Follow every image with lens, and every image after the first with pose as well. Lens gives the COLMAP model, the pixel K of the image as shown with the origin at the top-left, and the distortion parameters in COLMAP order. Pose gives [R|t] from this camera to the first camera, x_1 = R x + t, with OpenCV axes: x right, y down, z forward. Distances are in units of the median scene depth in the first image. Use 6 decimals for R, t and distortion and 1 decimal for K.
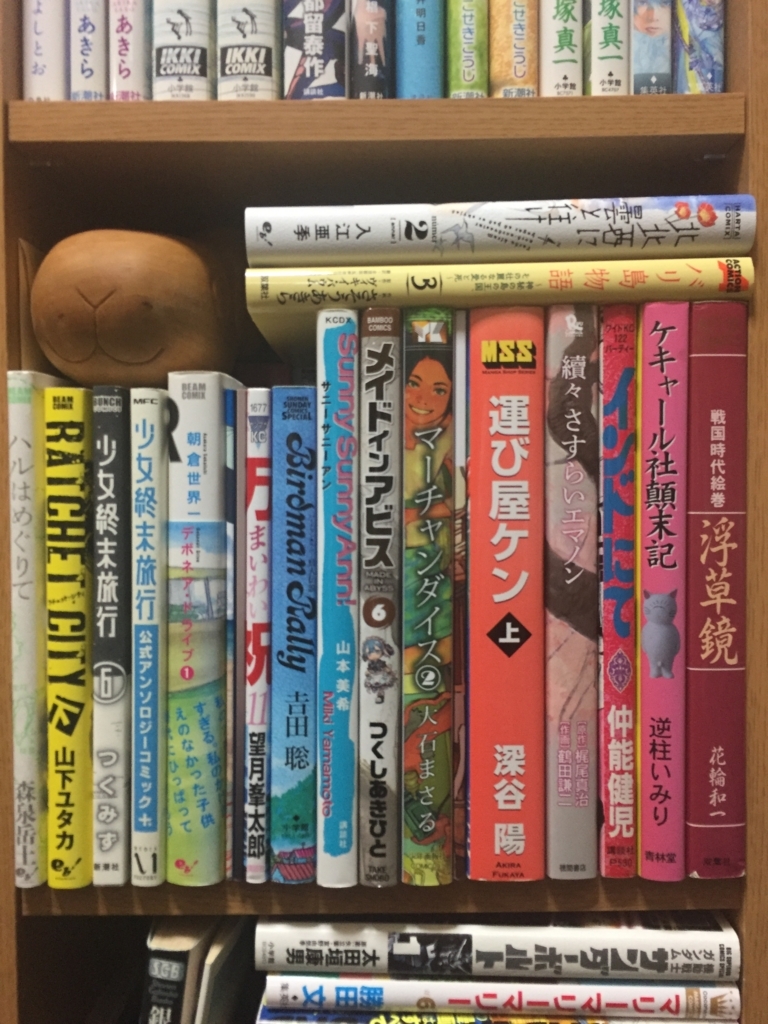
lens RADIAL K [[862.3, 0, 380.9], [0, 862.3, 510.4], [0, 0, 1]] dist [0.037866, -0.057666]
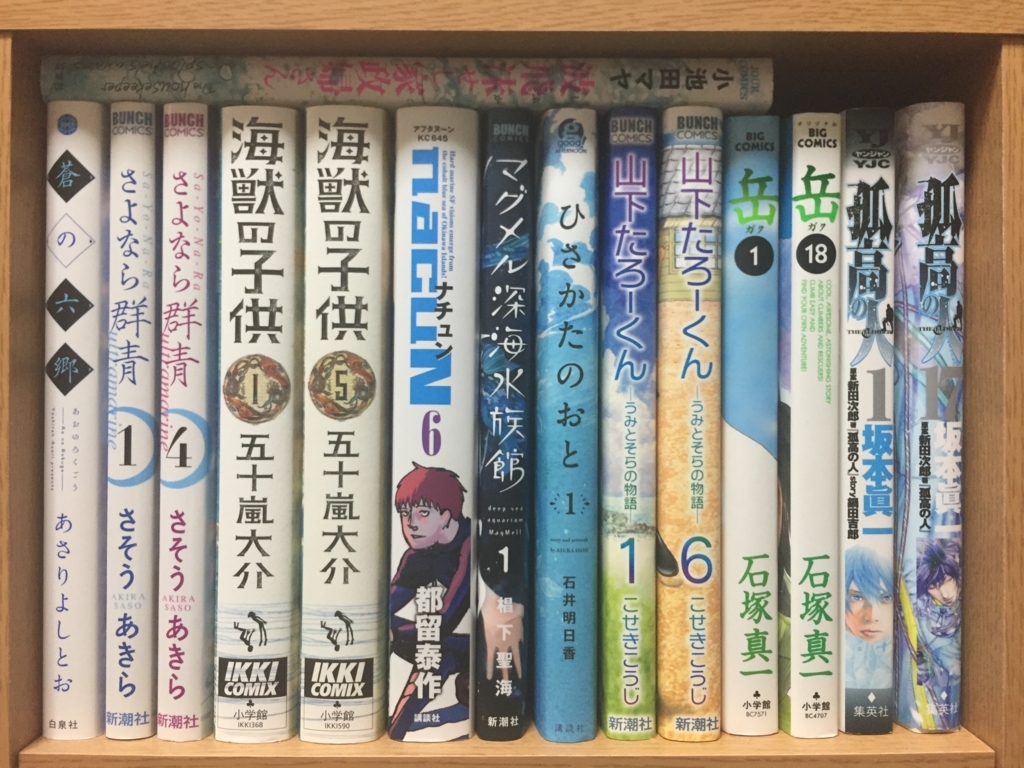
lens RADIAL K [[862.3, 0, 511.4], [0, 862.3, 382.8], [0, 0, 1]] dist [0.037866, -0.057666]
pose [[0.999794, 0.010266, 0.017499, -0.020250], [-0.009769, 0.999553, -0.028255, -0.756196], [-0.017781, 0.028078, 0.999448, 0.233316]]
